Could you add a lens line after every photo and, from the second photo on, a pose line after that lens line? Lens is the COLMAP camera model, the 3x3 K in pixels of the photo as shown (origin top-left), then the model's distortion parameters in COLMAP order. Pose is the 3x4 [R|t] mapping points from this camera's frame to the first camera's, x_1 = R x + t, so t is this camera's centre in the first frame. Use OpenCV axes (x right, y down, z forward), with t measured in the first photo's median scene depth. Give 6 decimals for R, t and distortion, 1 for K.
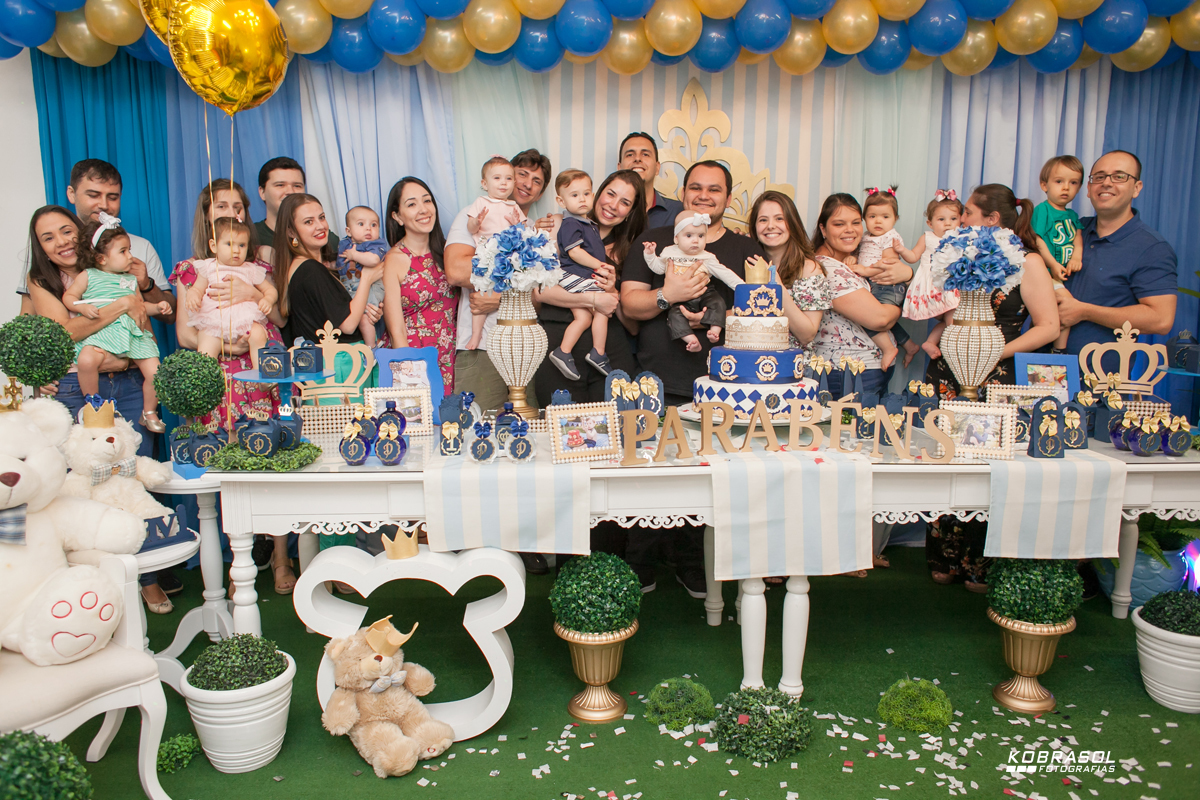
lens RADIAL K [[959.9, 0, 600.0], [0, 959.9, 400.0], [0, 0, 1]] dist [-0.072711, -0.000436]
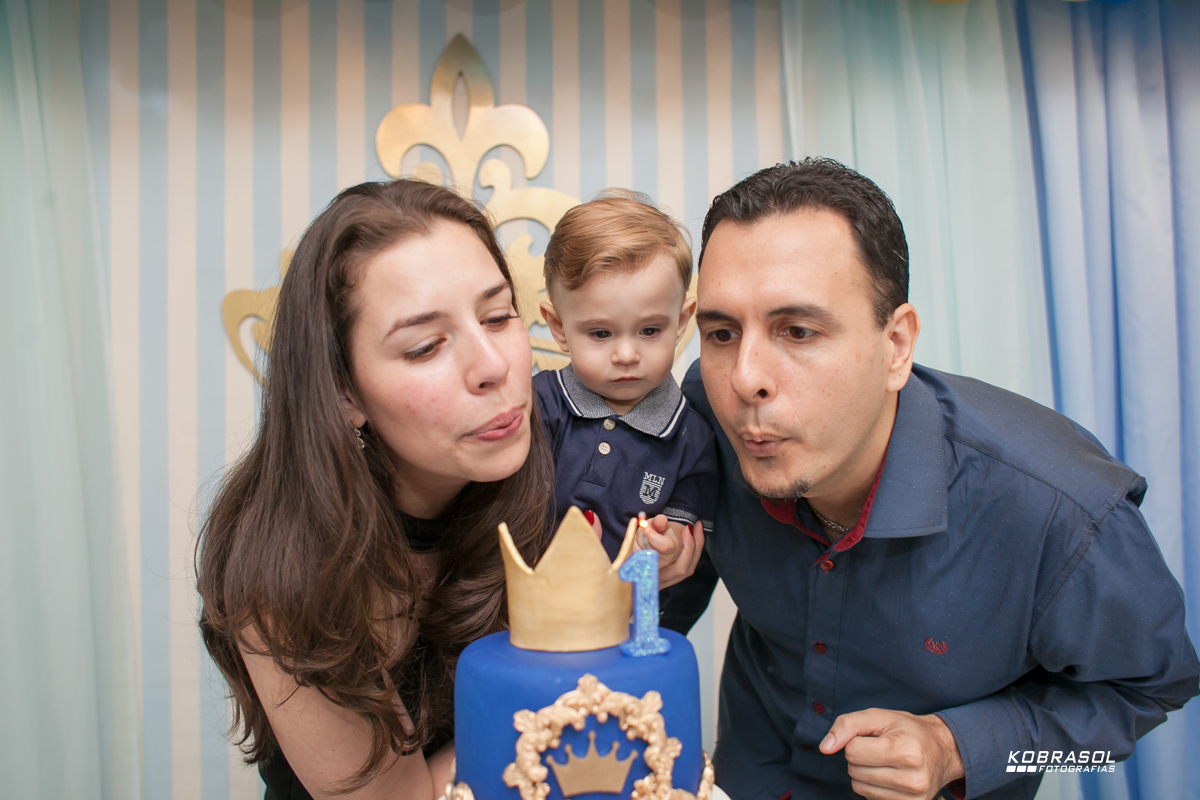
lens RADIAL K [[959.9, 0, 600.0], [0, 959.9, 400.0], [0, 0, 1]] dist [-0.072711, -0.000436]
pose [[0.992794, -0.043167, 0.111786, 0.154491], [0.058737, 0.988412, -0.139968, -0.144485], [-0.104448, 0.145525, 0.983826, 0.817564]]
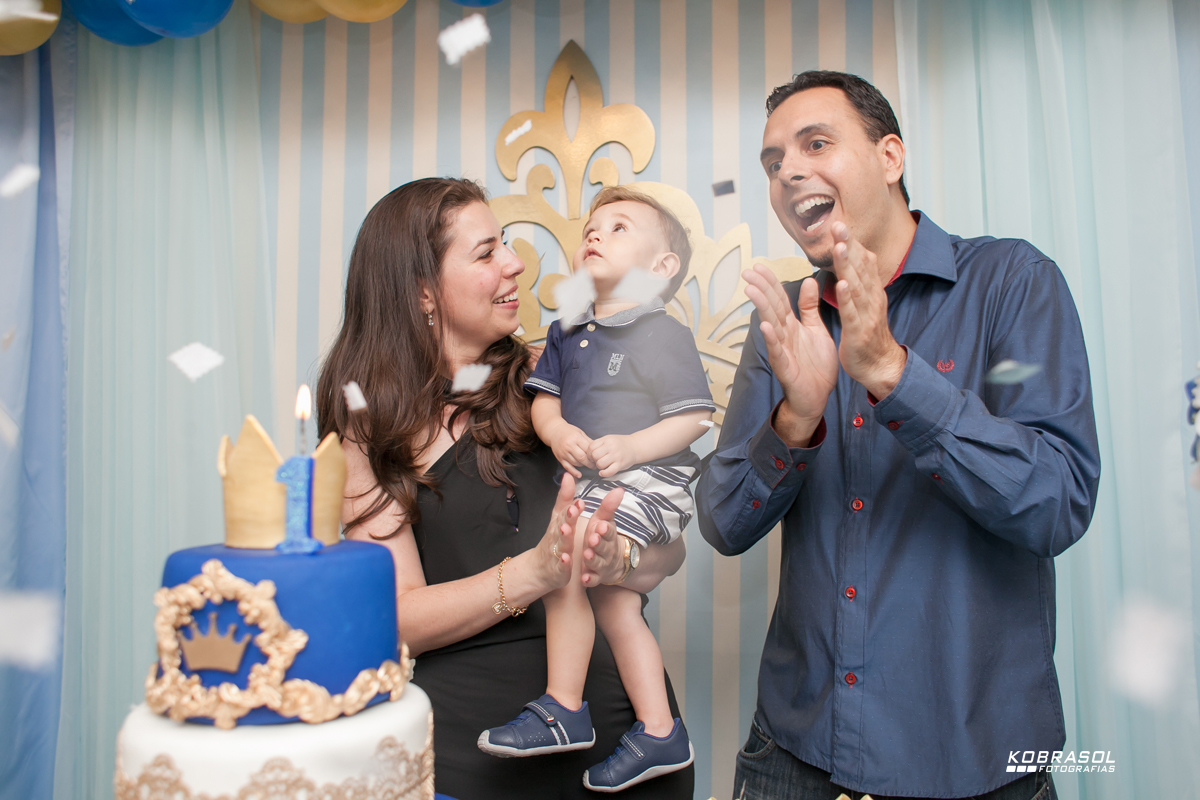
lens RADIAL K [[963.5, 0, 596.2], [0, 963.5, 368.6], [0, 0, 1]] dist [-0.011014, -0.001316]
pose [[0.976682, -0.045922, -0.209721, 0.287517], [0.002457, 0.979183, -0.202963, -0.118009], [0.214676, 0.197715, 0.956464, 0.817490]]
